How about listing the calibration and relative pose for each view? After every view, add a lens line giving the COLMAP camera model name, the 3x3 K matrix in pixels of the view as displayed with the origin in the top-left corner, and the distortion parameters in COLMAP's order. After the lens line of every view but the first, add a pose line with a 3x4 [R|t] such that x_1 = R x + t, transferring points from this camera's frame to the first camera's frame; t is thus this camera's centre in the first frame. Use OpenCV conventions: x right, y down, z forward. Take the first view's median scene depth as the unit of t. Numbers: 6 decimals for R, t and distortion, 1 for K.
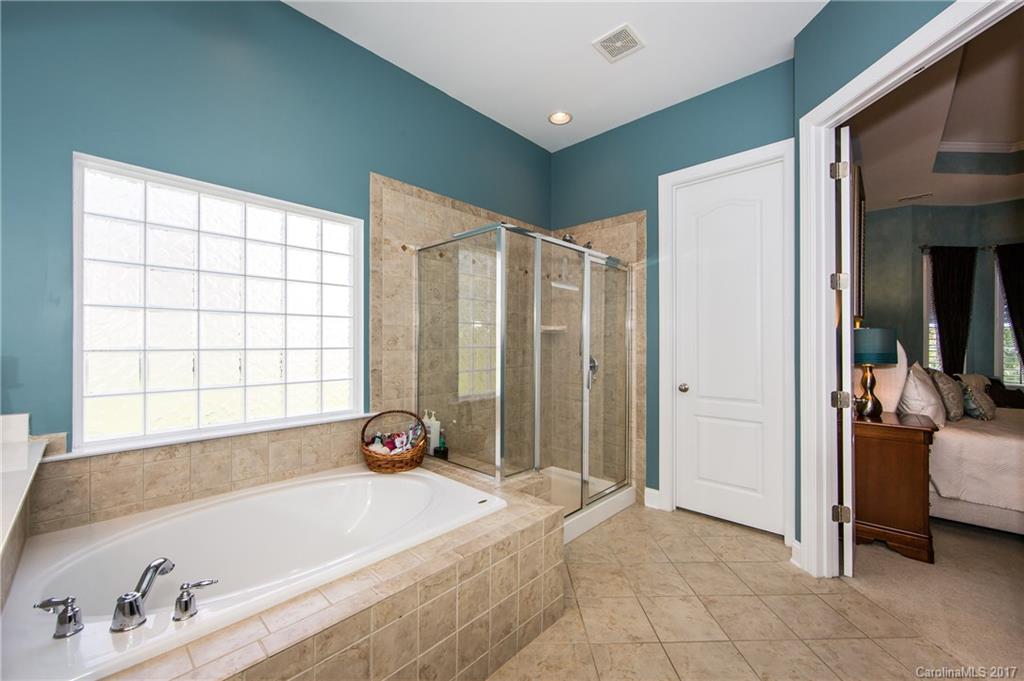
lens RADIAL K [[405.5, 0, 514.2], [0, 405.5, 339.8], [0, 0, 1]] dist [-0.000961, 0.000633]
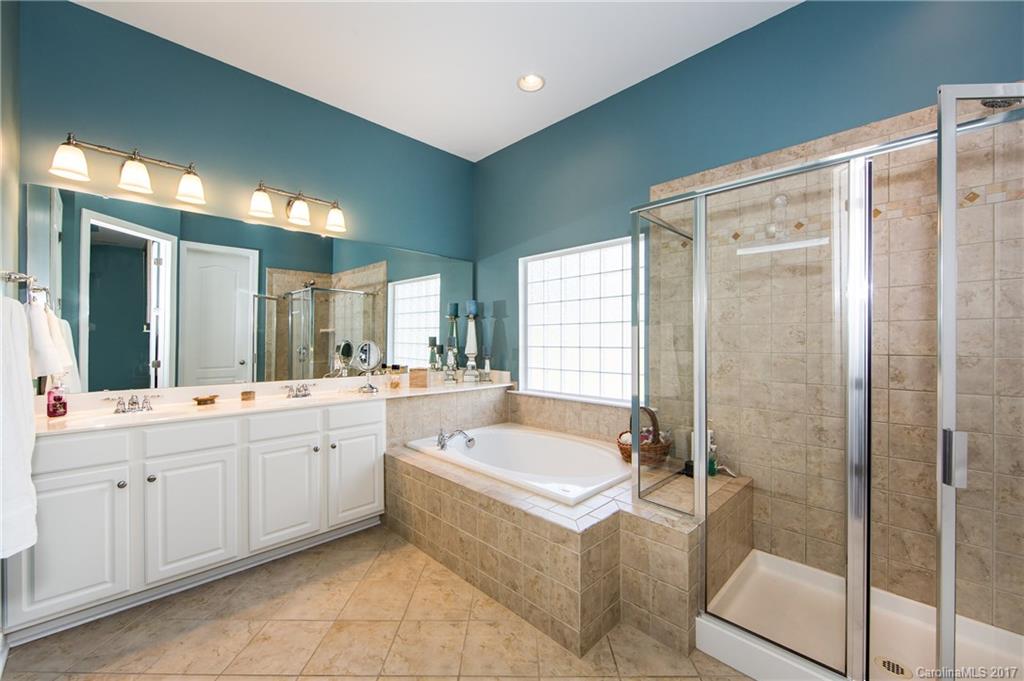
lens RADIAL K [[405.5, 0, 514.9], [0, 405.5, 340.6], [0, 0, 1]] dist [-0.000961, 0.000633]
pose [[-0.040585, -0.005844, -0.999159, 0.852322], [0.003747, 0.999975, -0.006001, 0.005629], [0.999169, -0.003988, -0.040562, 0.769779]]
